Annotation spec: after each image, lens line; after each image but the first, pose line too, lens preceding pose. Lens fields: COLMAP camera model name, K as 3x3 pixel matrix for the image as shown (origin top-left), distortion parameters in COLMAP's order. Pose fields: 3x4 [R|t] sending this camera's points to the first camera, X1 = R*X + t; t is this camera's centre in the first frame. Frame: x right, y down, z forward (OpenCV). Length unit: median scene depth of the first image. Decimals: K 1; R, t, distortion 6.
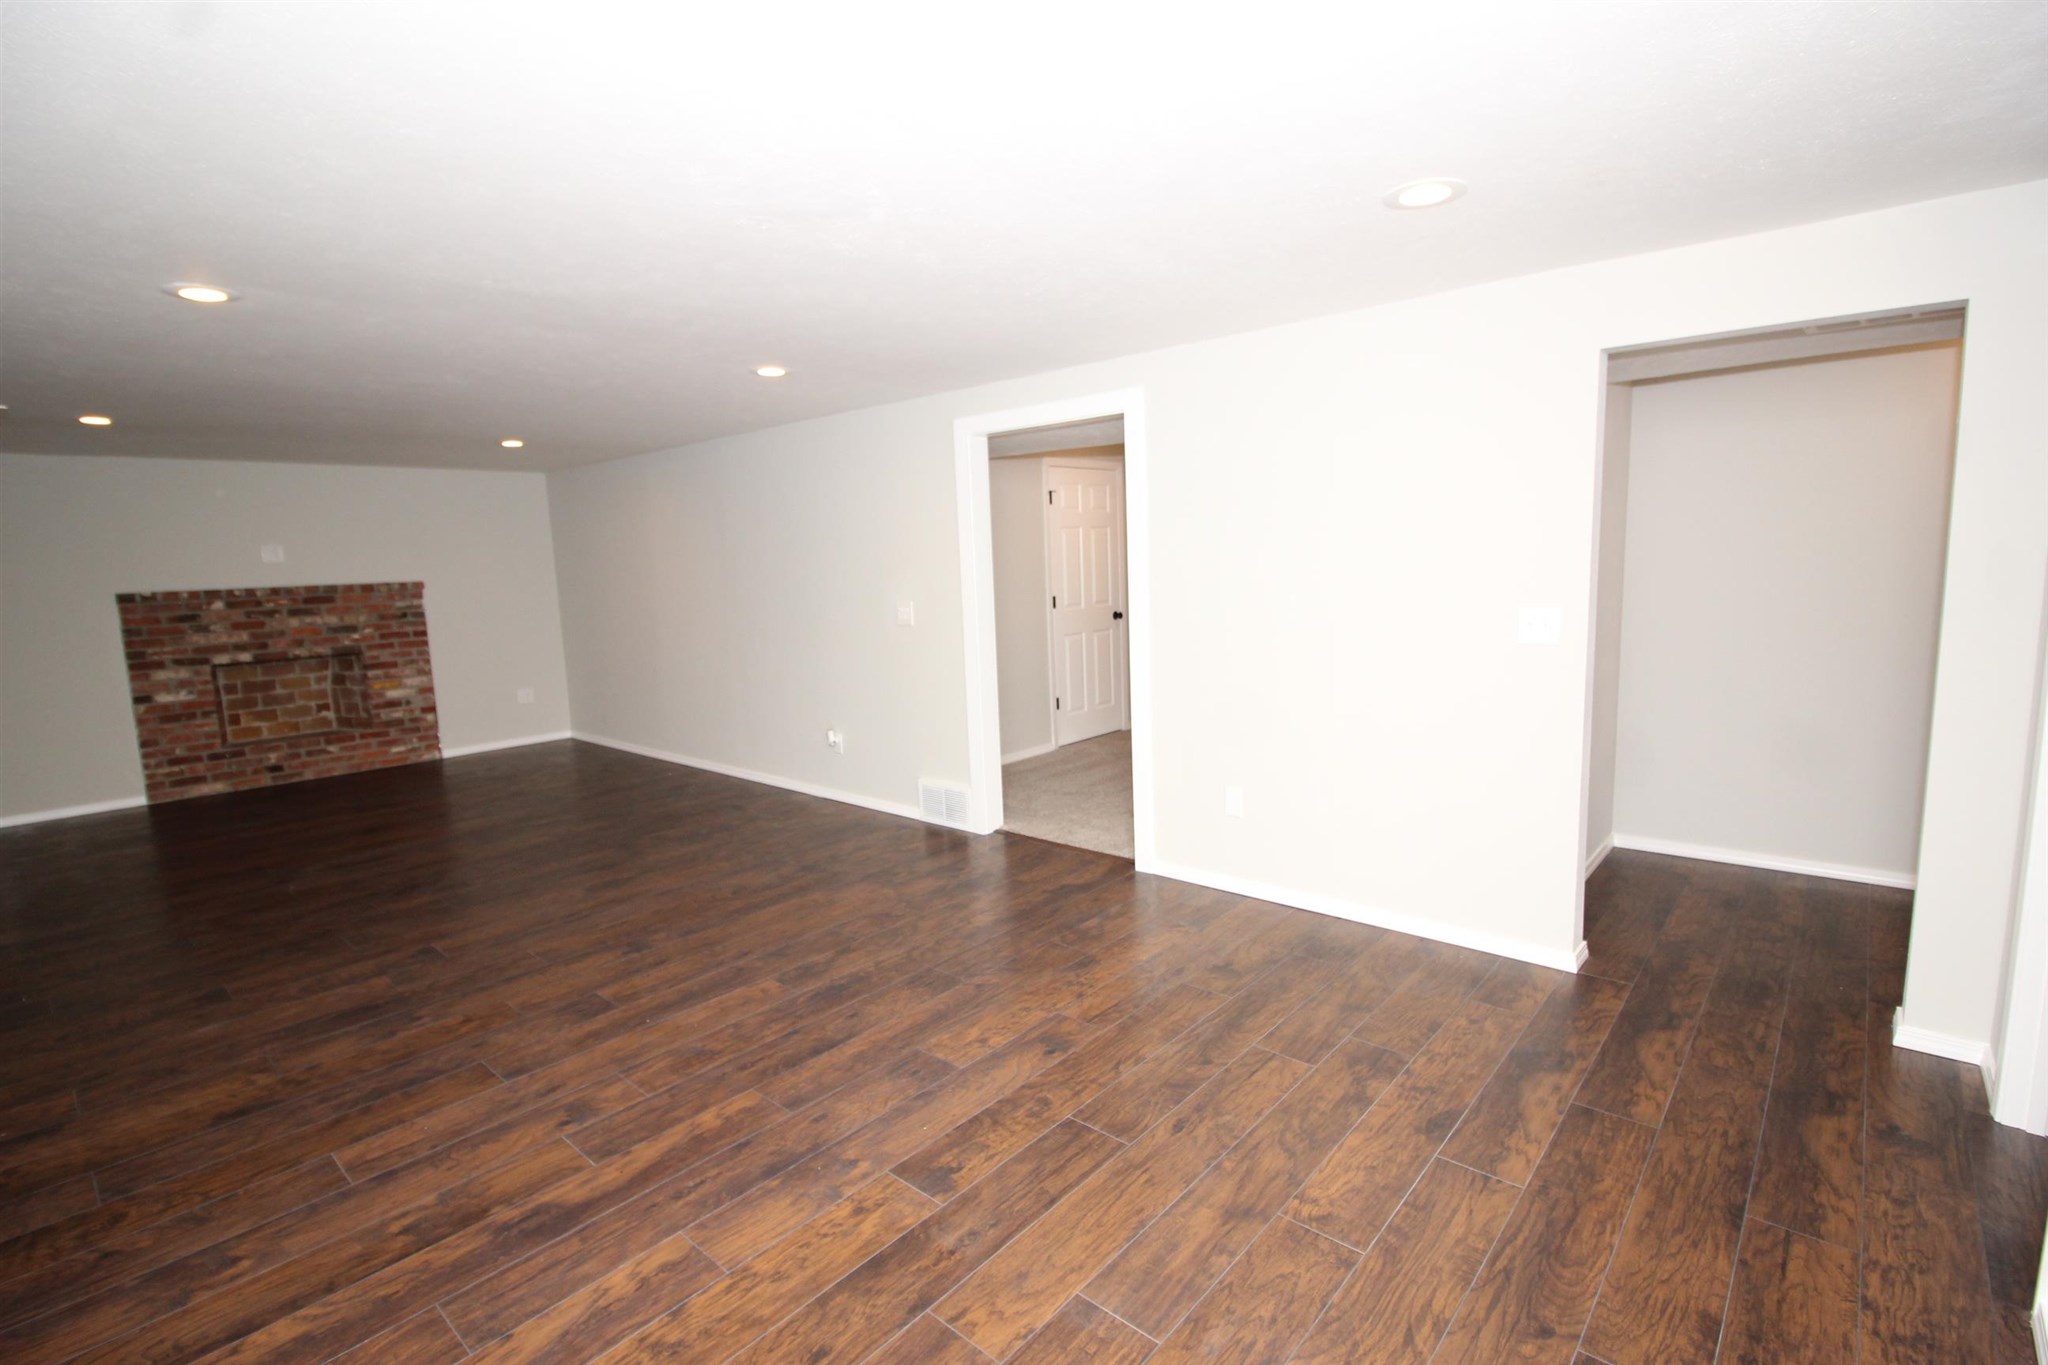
lens RADIAL K [[961.2, 0, 1024.0], [0, 961.2, 682.5], [0, 0, 1]] dist [-0.007933, -0.001436]
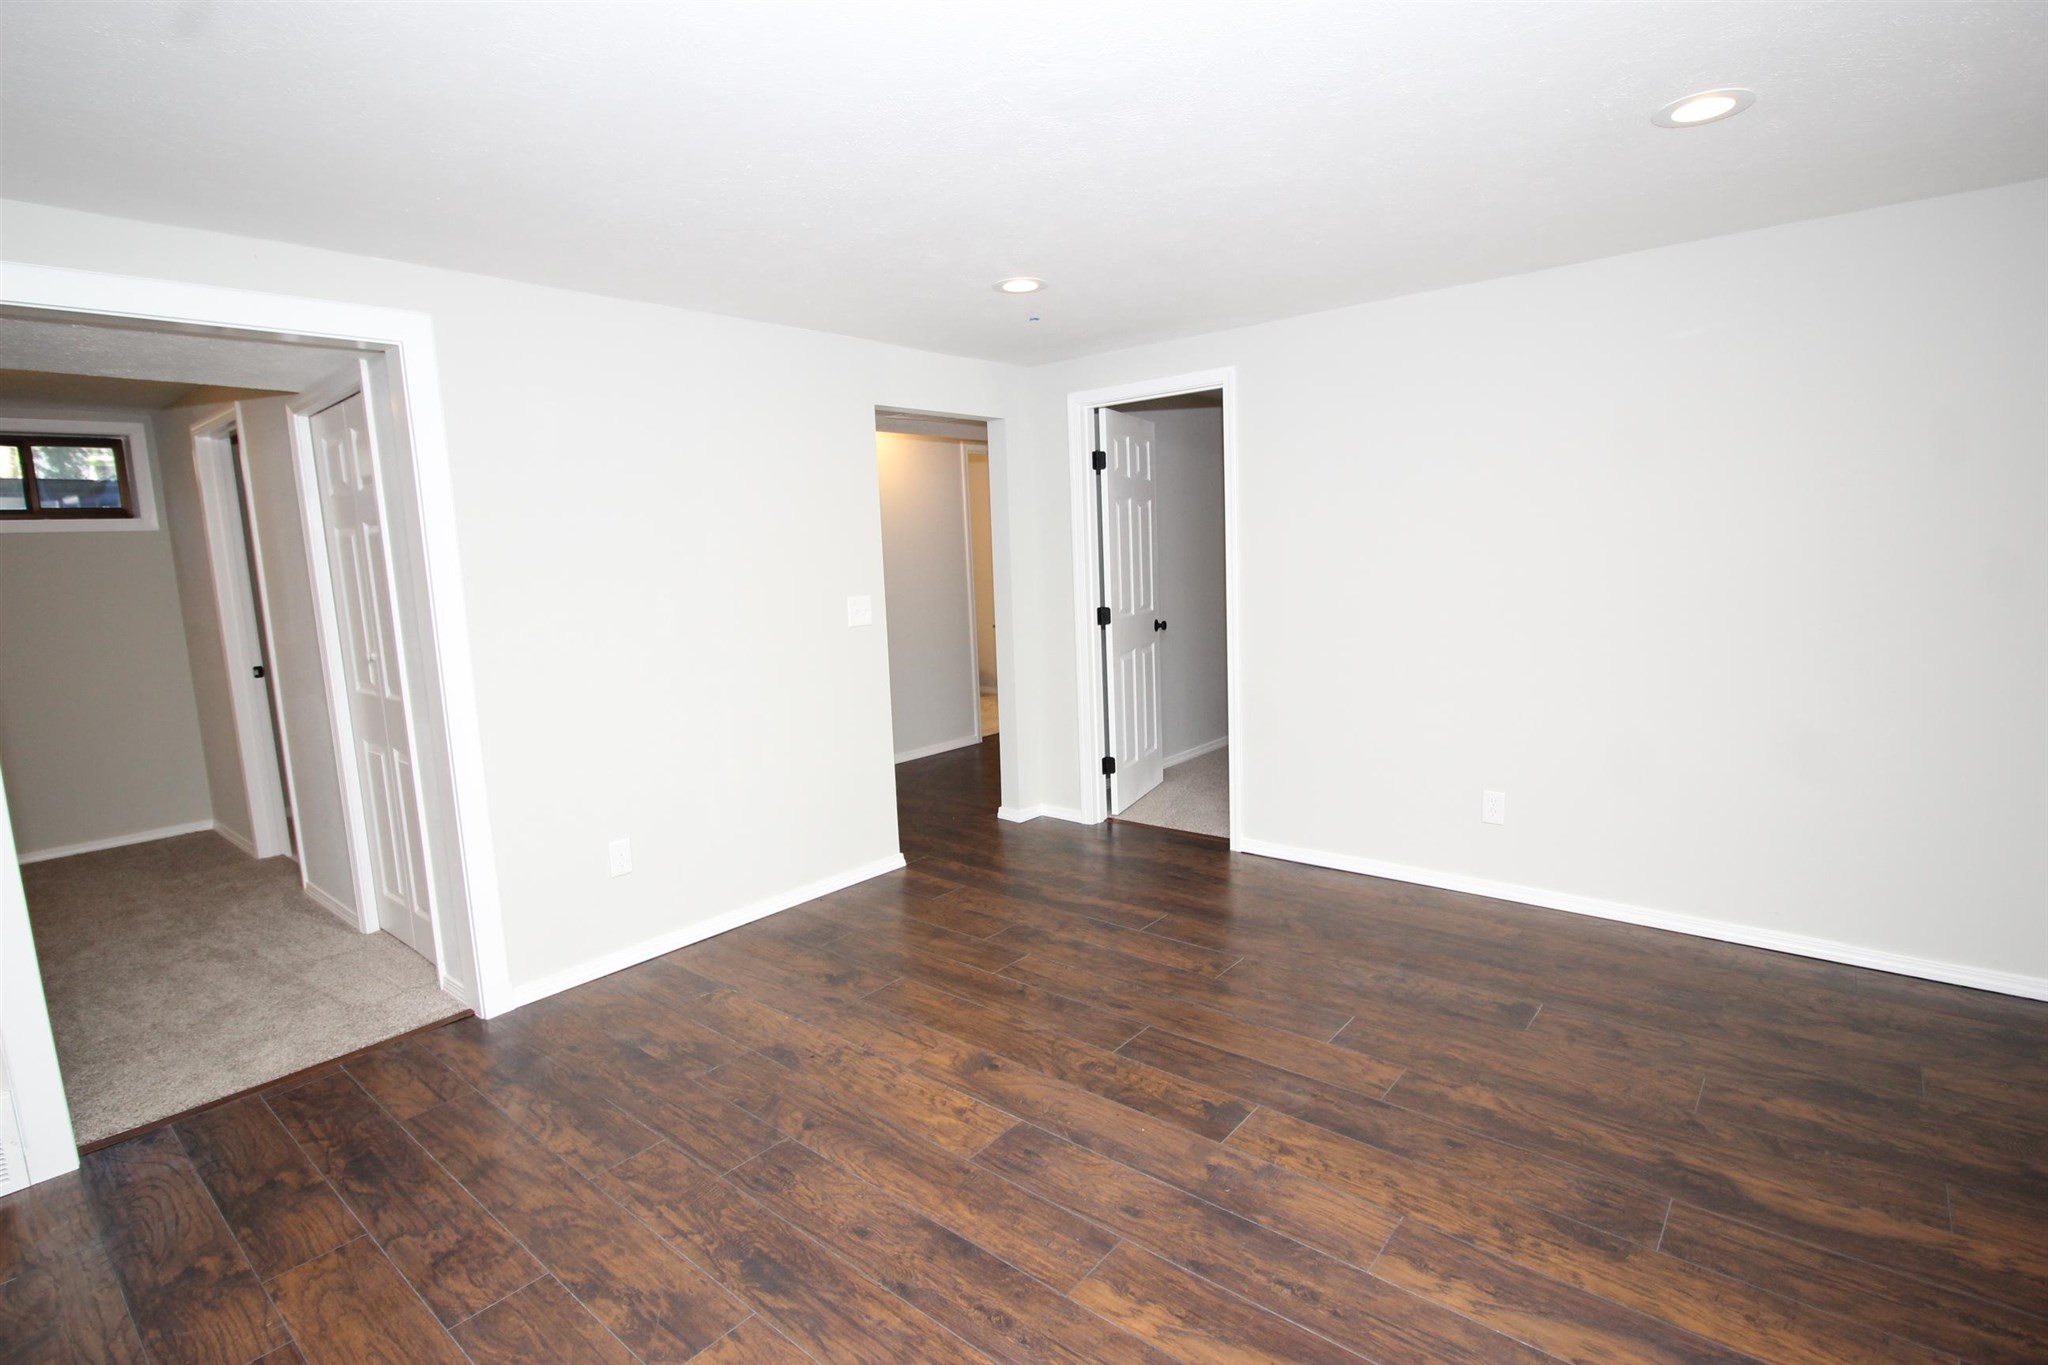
lens RADIAL K [[992.2, 0, 1024.0], [0, 992.2, 682.5], [0, 0, 1]] dist [0.000625, -0.000424]
pose [[-0.028005, -0.107915, 0.993766, -1.031882], [0.170031, 0.979154, 0.111120, -0.098417], [-0.985041, 0.172083, -0.009072, 1.053192]]
